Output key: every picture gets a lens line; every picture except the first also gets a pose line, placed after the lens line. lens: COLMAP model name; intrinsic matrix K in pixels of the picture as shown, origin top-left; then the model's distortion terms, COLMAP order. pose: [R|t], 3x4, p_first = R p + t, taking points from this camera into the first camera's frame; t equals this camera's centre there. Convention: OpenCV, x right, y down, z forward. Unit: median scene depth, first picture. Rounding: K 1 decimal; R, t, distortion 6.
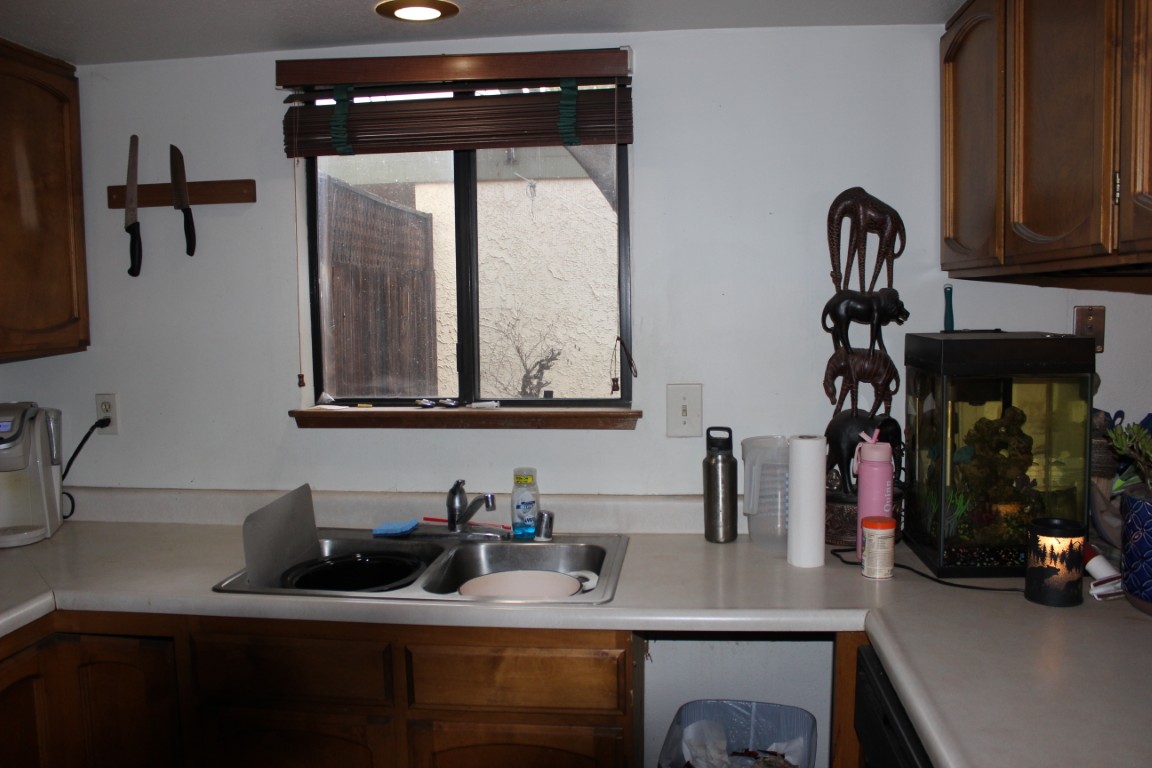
lens RADIAL K [[954.5, 0, 574.0], [0, 954.5, 388.8], [0, 0, 1]] dist [-0.168820, 0.143749]
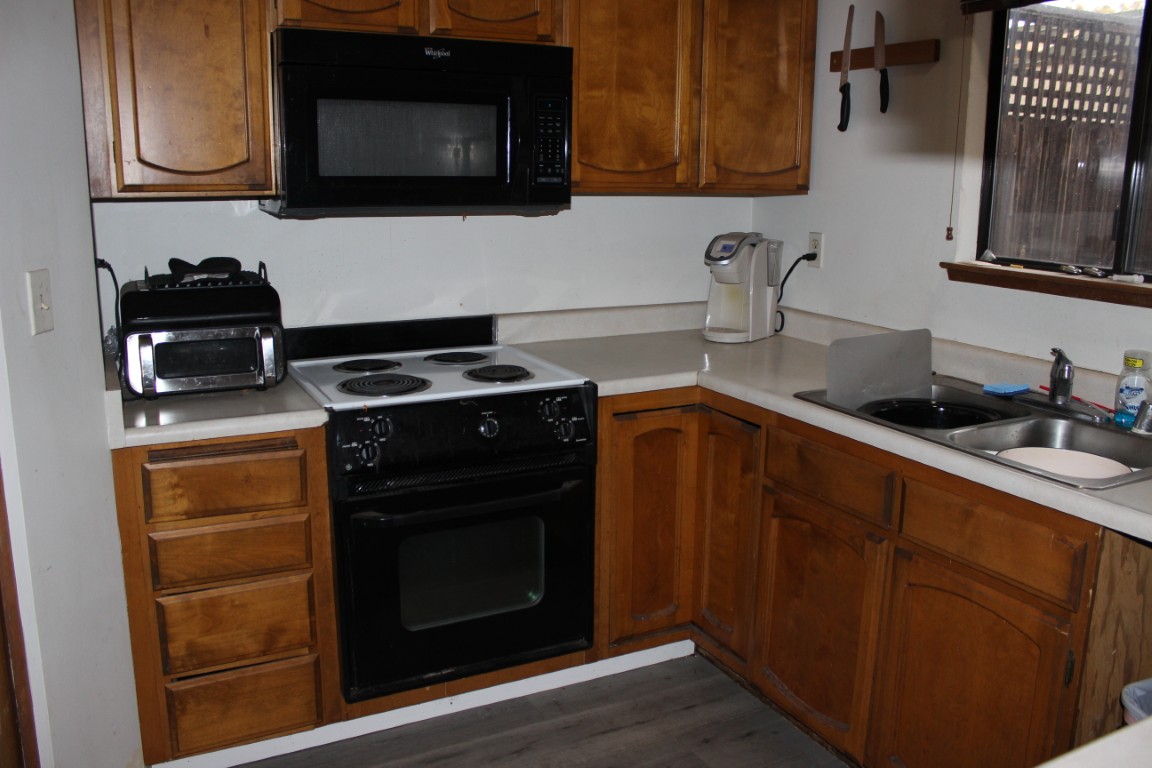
lens RADIAL K [[954.5, 0, 574.0], [0, 954.5, 388.8], [0, 0, 1]] dist [-0.168820, 0.143749]
pose [[0.558152, 0.204892, -0.804044, 0.346337], [-0.096616, 0.978489, 0.182276, 0.012503], [0.824095, -0.024054, 0.565941, 0.067030]]
